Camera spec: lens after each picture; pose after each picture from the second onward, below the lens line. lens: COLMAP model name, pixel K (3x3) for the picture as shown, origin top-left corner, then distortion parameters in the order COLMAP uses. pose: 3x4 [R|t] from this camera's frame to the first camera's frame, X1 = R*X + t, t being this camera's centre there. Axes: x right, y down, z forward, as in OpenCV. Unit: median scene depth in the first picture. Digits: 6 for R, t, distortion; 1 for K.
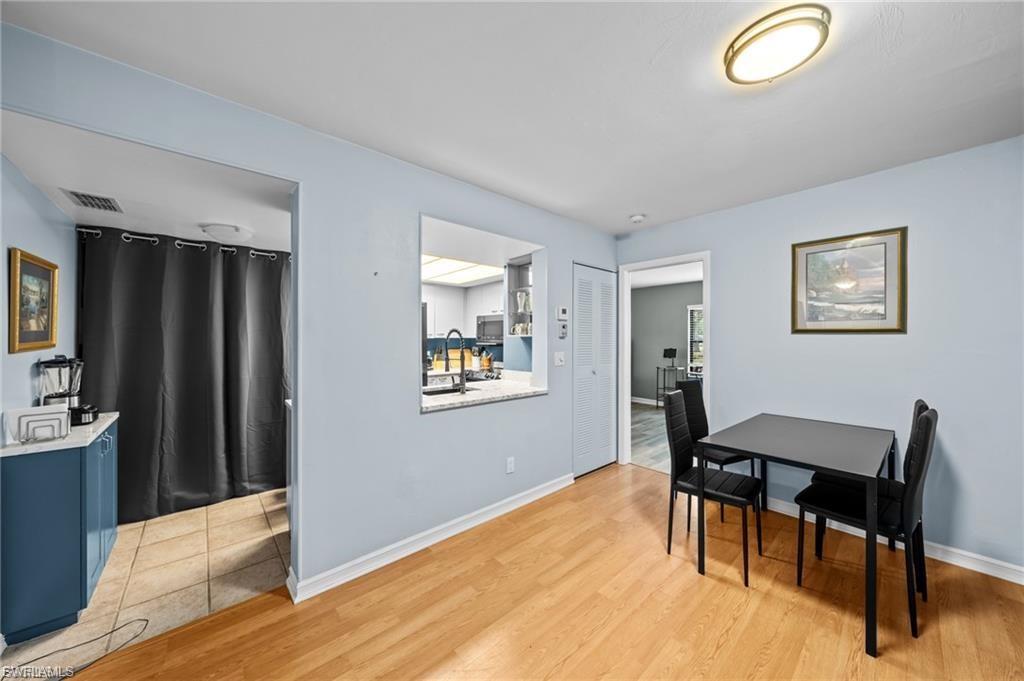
lens RADIAL K [[352.7, 0, 513.1], [0, 352.7, 341.8], [0, 0, 1]] dist [0.000258, 0.000001]
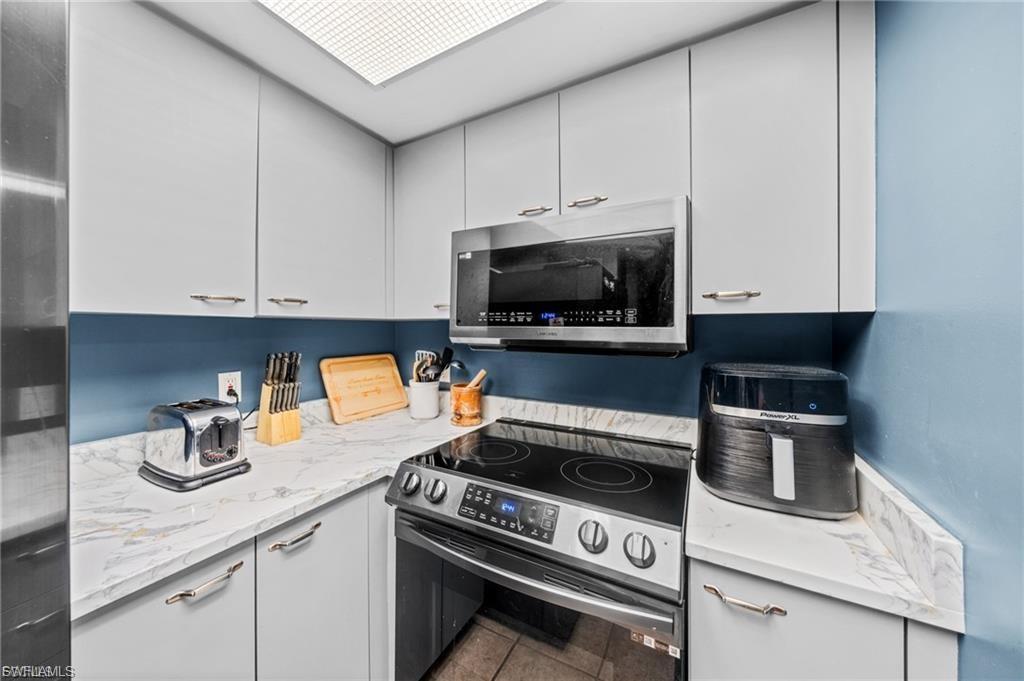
lens RADIAL K [[352.7, 0, 514.6], [0, 352.7, 325.7], [0, 0, 1]] dist [0.000258, 0.000001]
pose [[0.946364, -0.001977, 0.323098, -0.143299], [0.003841, 0.999979, -0.005131, -0.004520], [-0.323081, 0.006097, 0.946352, 0.756271]]
